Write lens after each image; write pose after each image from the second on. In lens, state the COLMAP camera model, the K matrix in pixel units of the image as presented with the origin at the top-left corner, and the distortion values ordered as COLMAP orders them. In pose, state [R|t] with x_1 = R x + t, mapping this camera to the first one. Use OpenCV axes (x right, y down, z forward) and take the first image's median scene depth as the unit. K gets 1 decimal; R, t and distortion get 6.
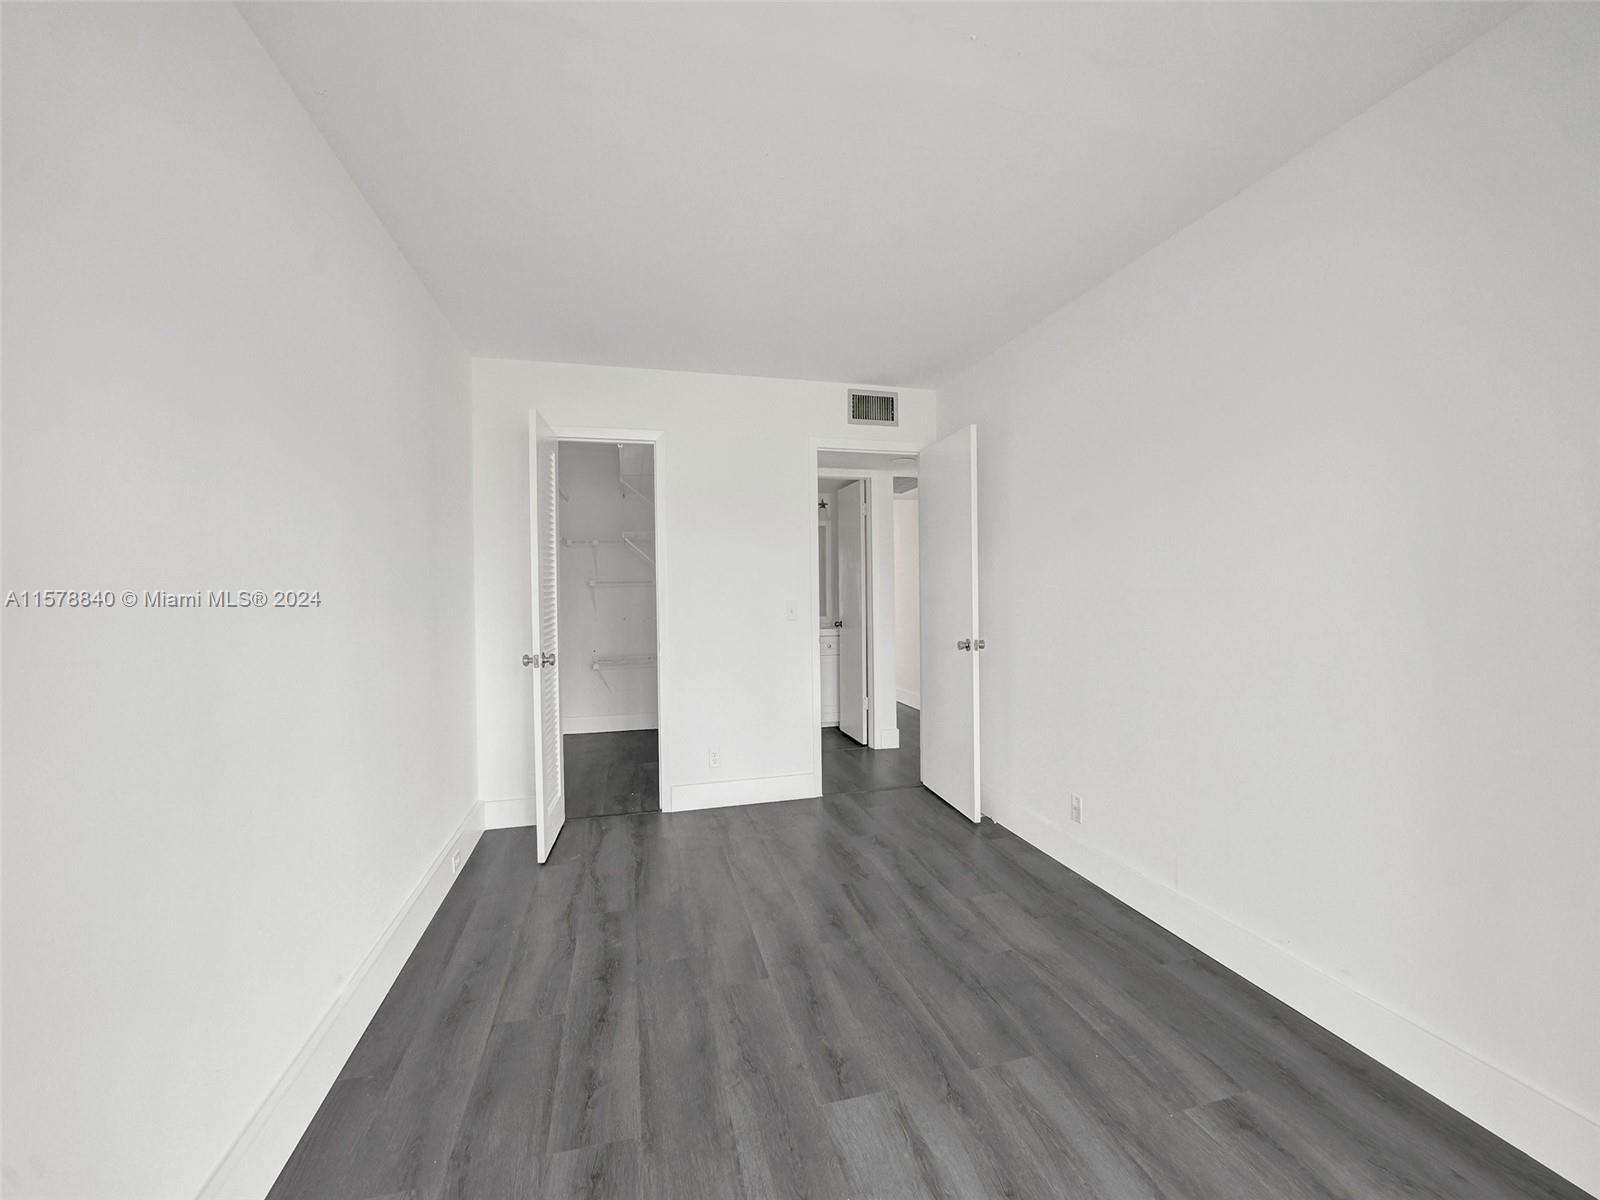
lens RADIAL K [[641.5, 0, 787.9], [0, 641.5, 605.5], [0, 0, 1]] dist [-0.021774, 0.001995]
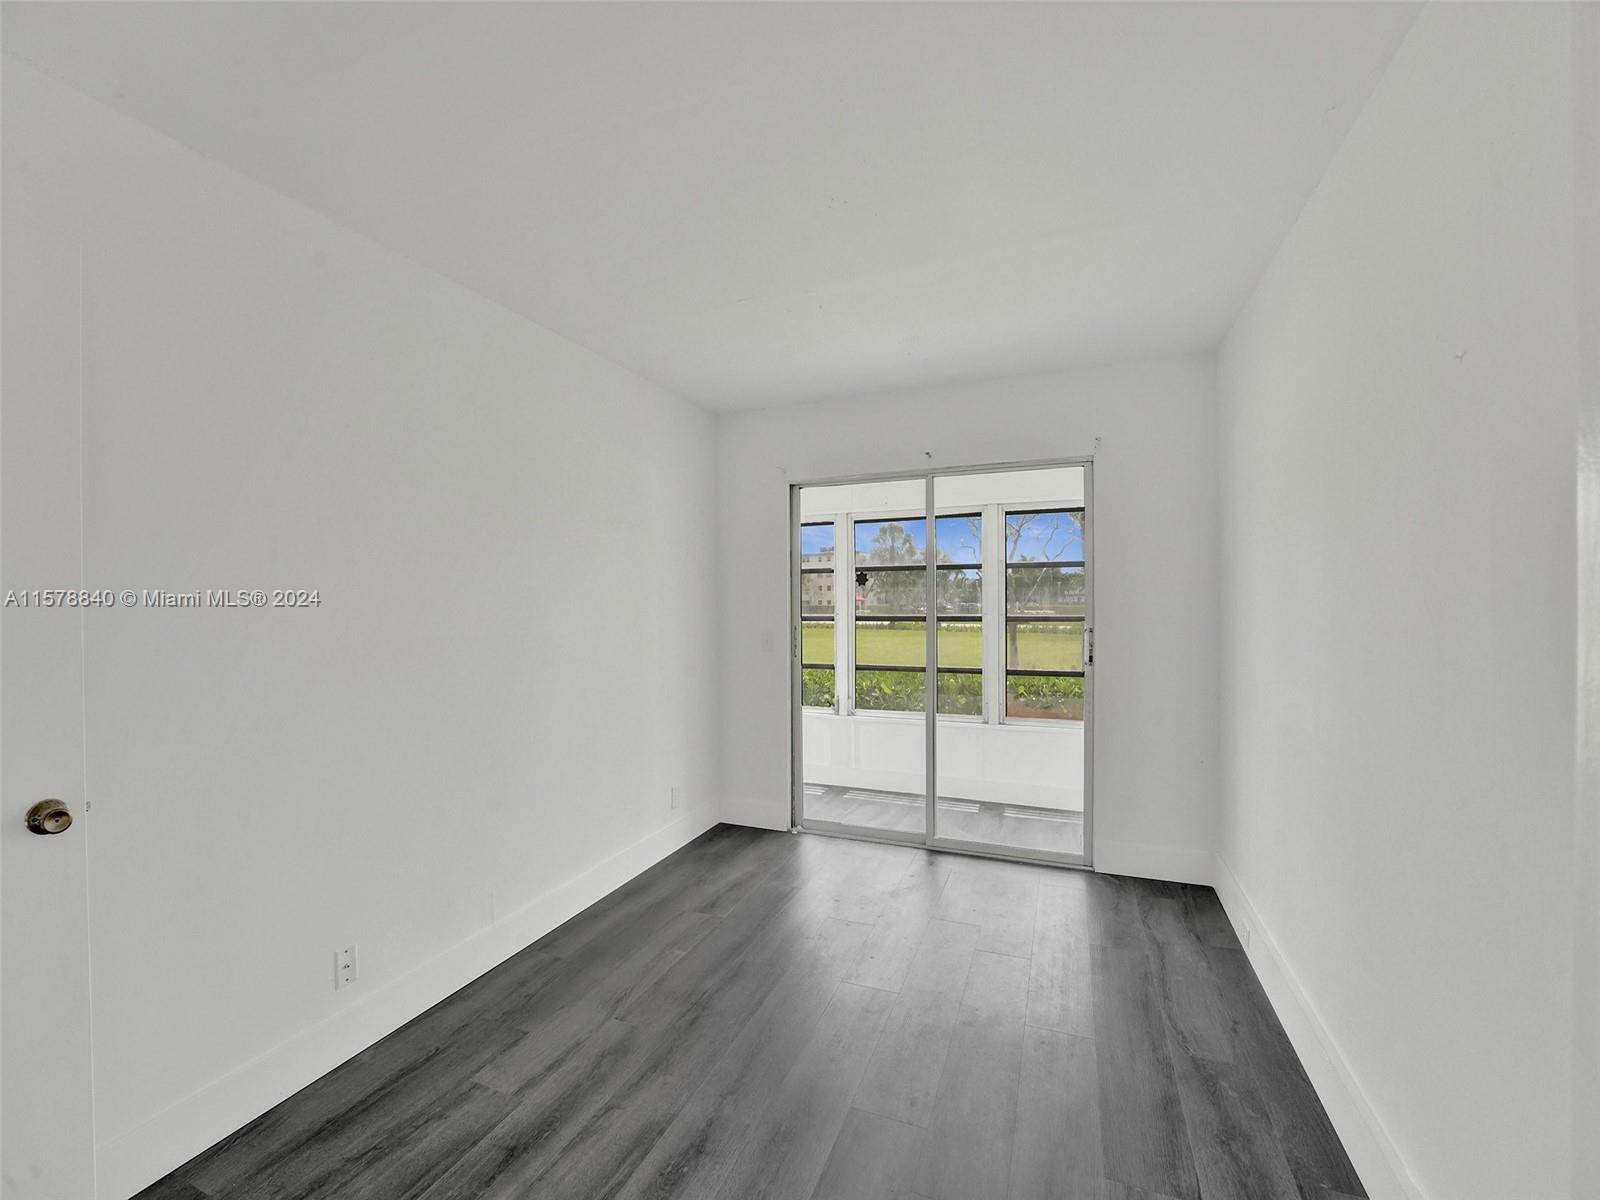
lens RADIAL K [[641.5, 0, 823.1], [0, 641.5, 623.2], [0, 0, 1]] dist [-0.021774, 0.001995]
pose [[-0.823354, 0.003861, 0.567515, -0.441837], [0.034439, 0.998474, 0.043170, -0.073858], [-0.566482, 0.055089, -0.822230, 1.570663]]
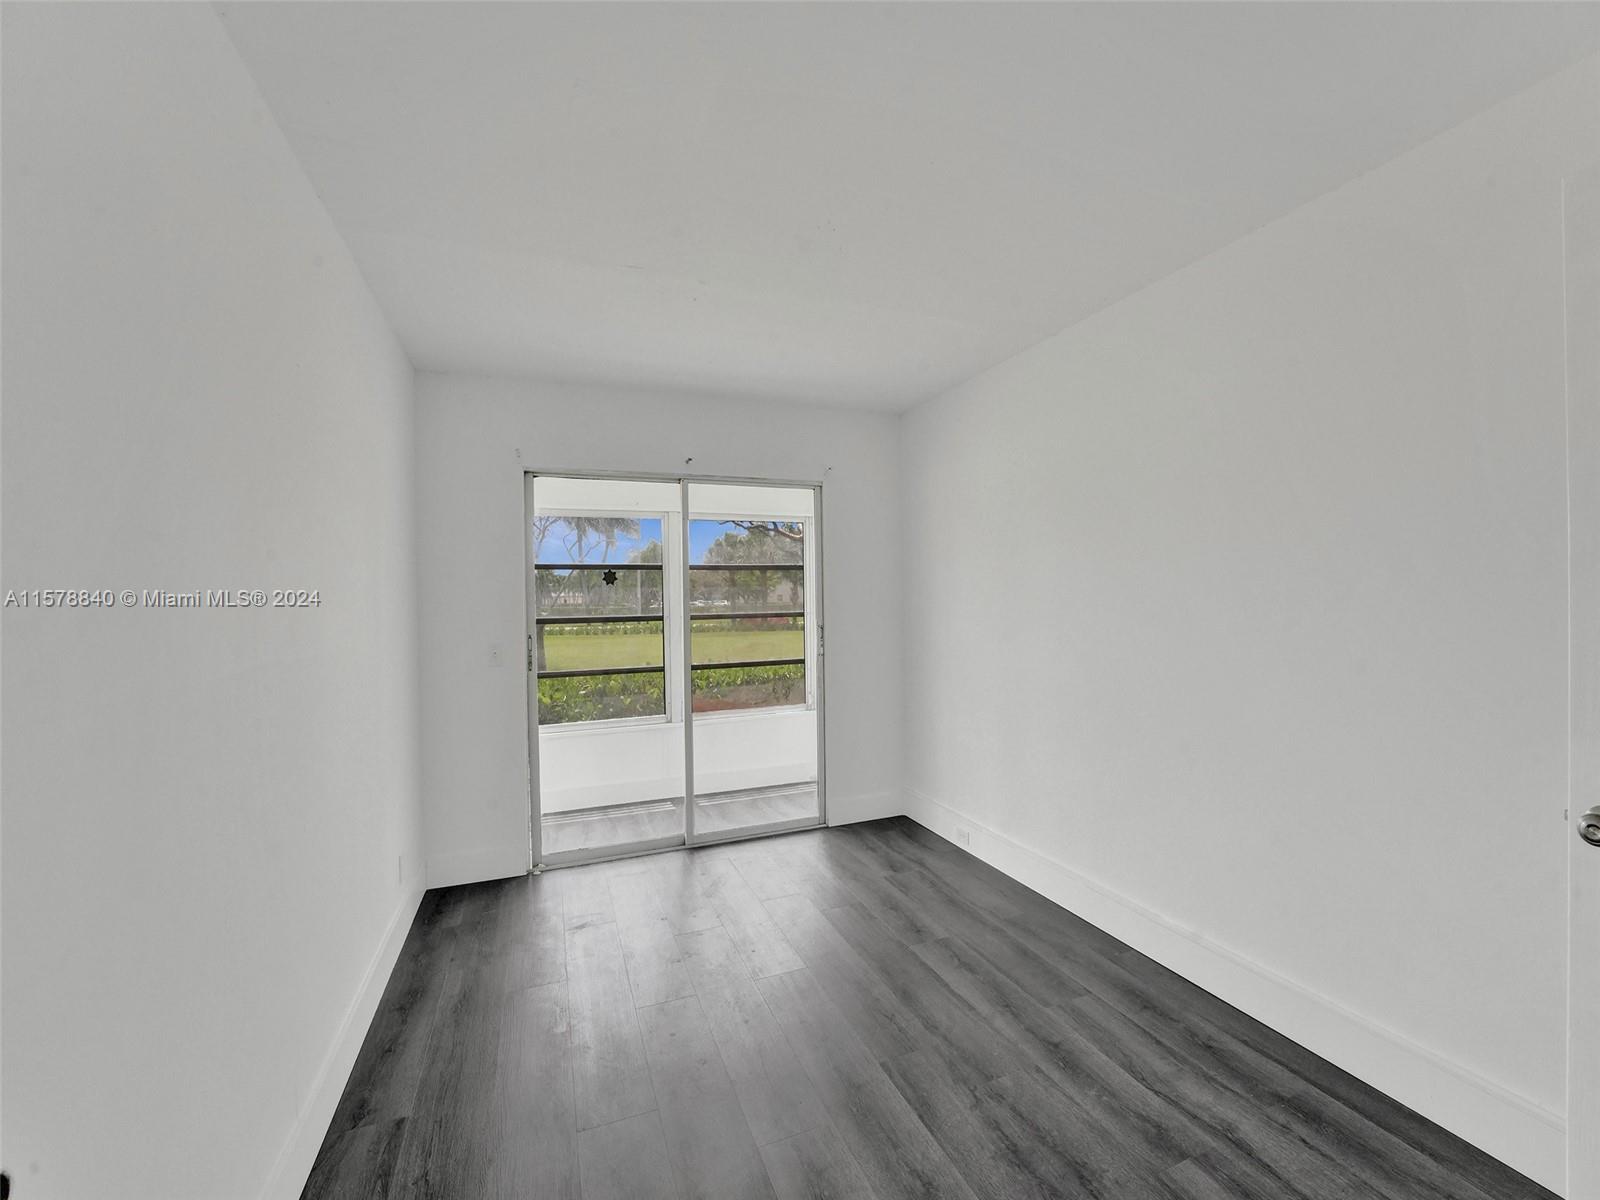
lens RADIAL K [[641.5, 0, 804.9], [0, 641.5, 596.3], [0, 0, 1]] dist [-0.021774, 0.001995]
pose [[-0.989263, 0.032602, -0.142465, 0.172039], [0.029469, 0.999276, 0.024044, -0.097136], [0.143145, 0.019587, -0.989508, 1.762988]]
